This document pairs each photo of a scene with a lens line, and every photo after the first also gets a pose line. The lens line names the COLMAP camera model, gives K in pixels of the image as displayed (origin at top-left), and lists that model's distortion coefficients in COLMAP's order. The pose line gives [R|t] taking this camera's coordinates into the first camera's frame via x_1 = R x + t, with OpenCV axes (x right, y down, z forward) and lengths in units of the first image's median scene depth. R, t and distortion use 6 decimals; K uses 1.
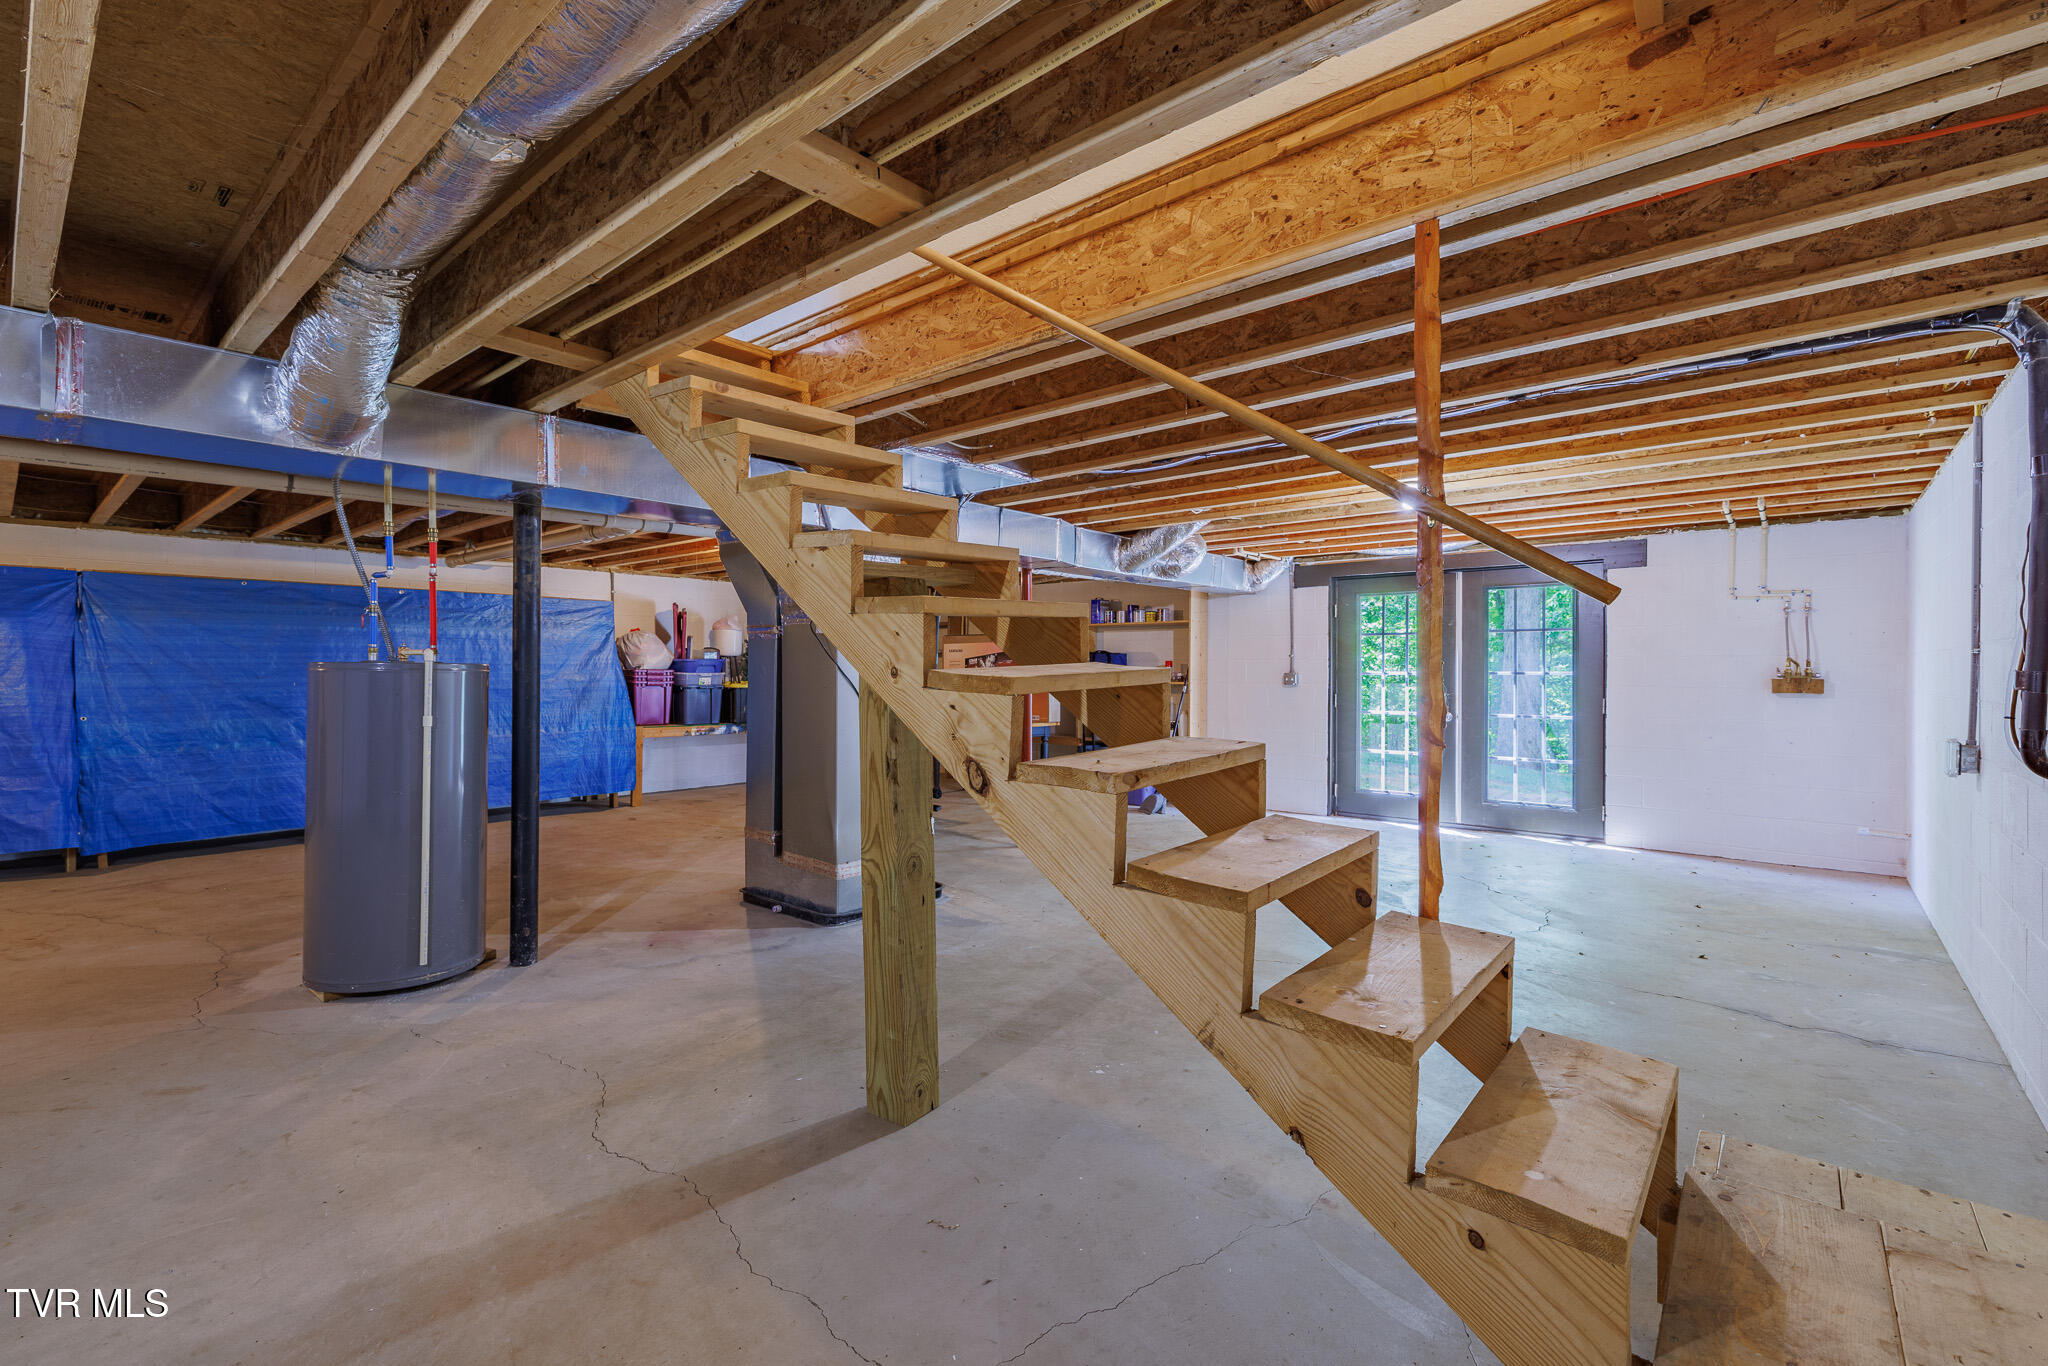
lens RADIAL K [[899.6, 0, 1018.6], [0, 899.6, 663.7], [0, 0, 1]] dist [0.000974, -0.000152]
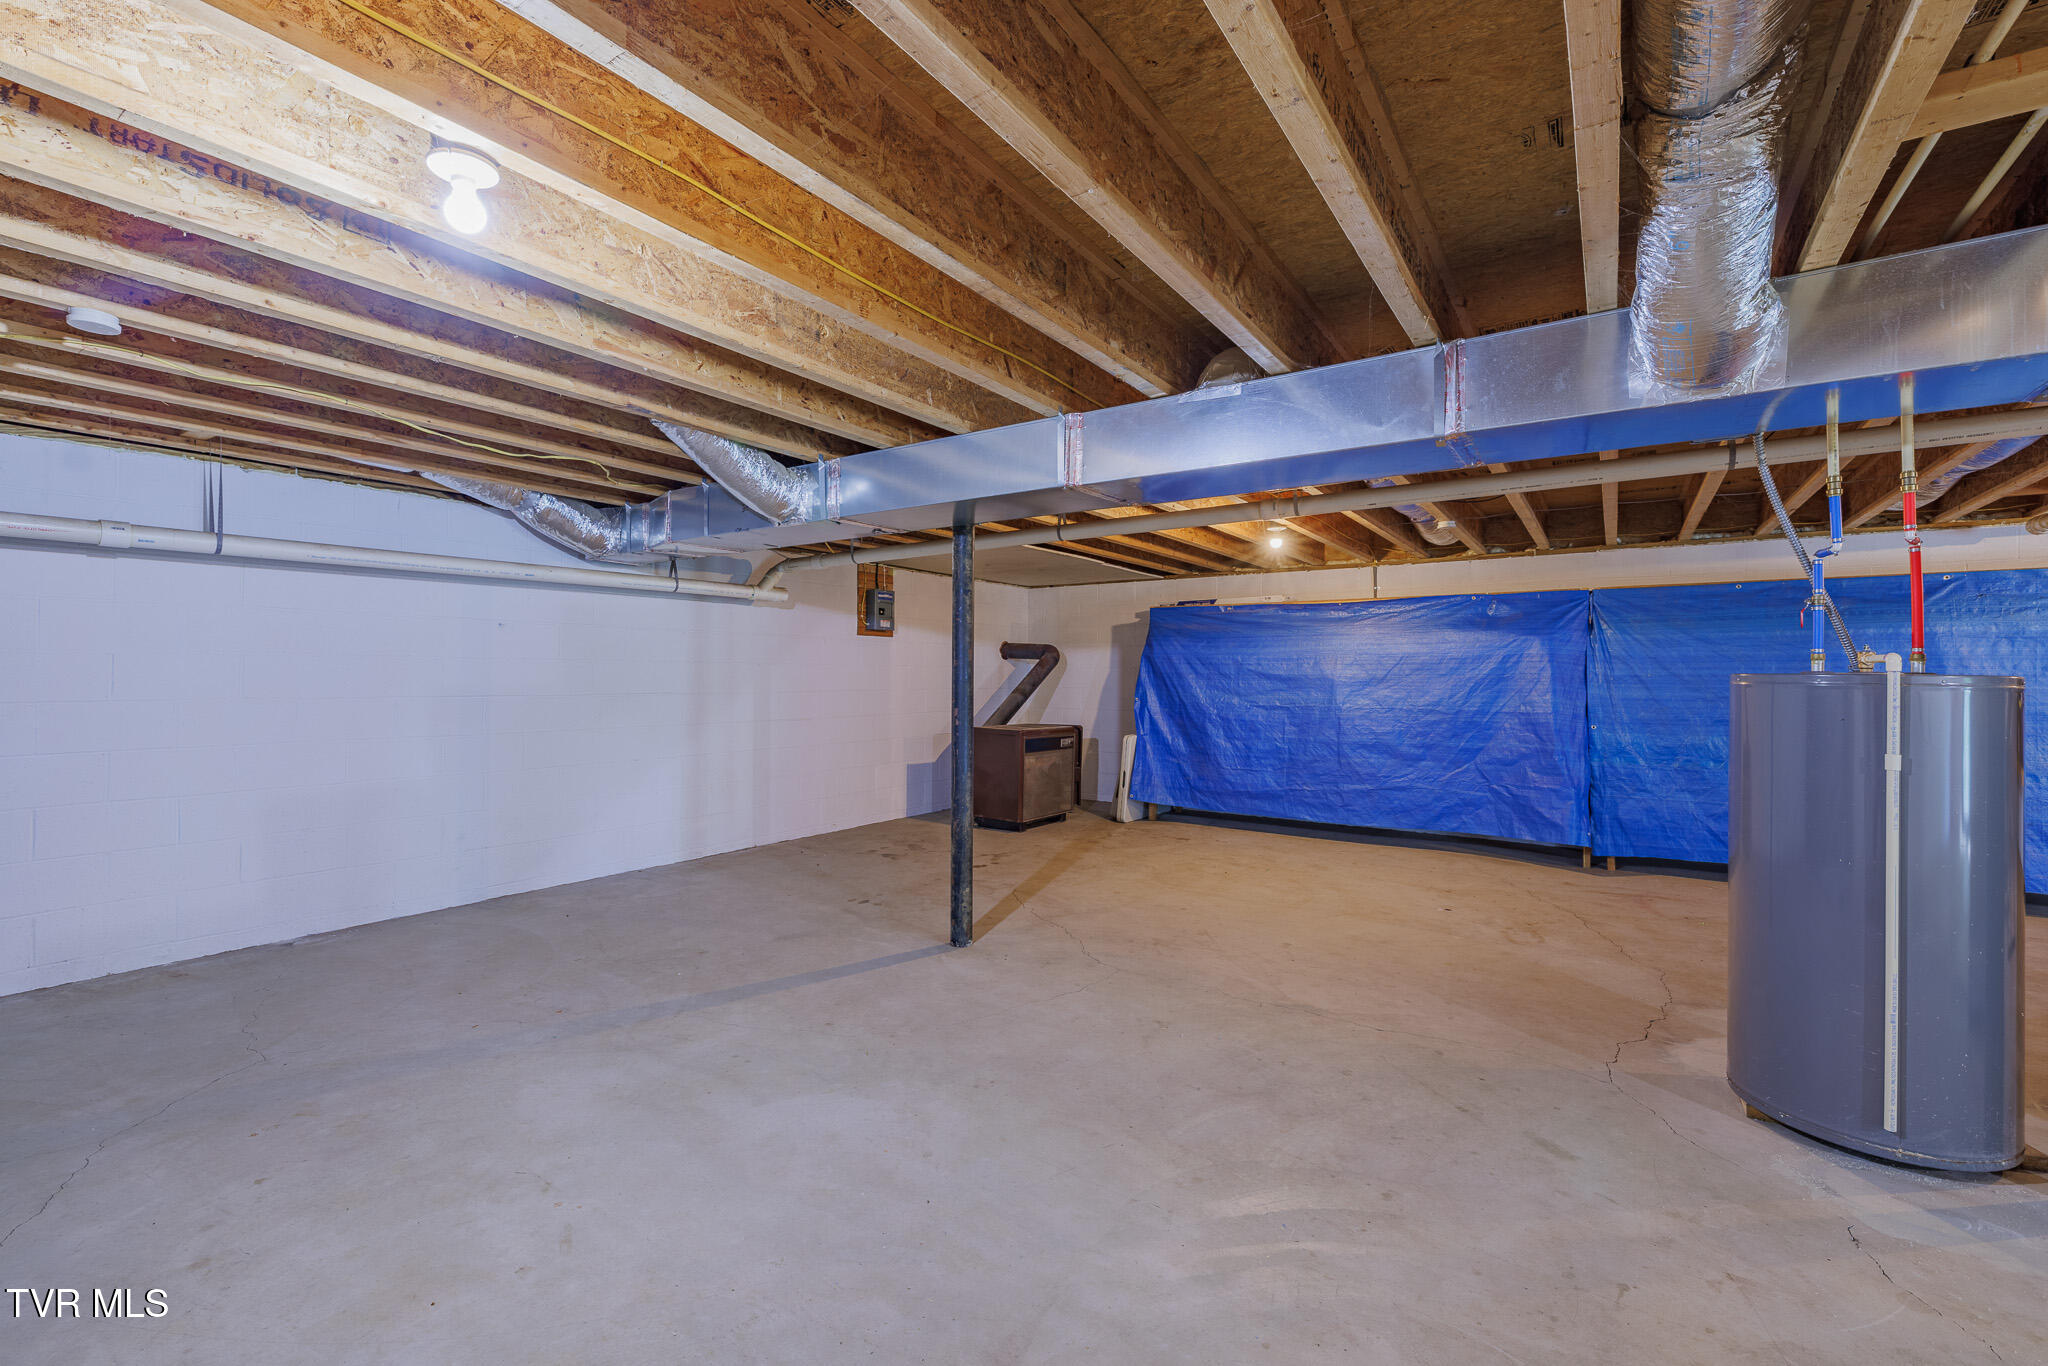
lens RADIAL K [[899.6, 0, 1018.6], [0, 899.6, 663.7], [0, 0, 1]] dist [0.000974, -0.000152]
pose [[0.109055, -0.014983, -0.993923, -0.047942], [0.002782, 0.999887, -0.014768, -0.000622], [0.994032, -0.001155, 0.109085, 0.205736]]
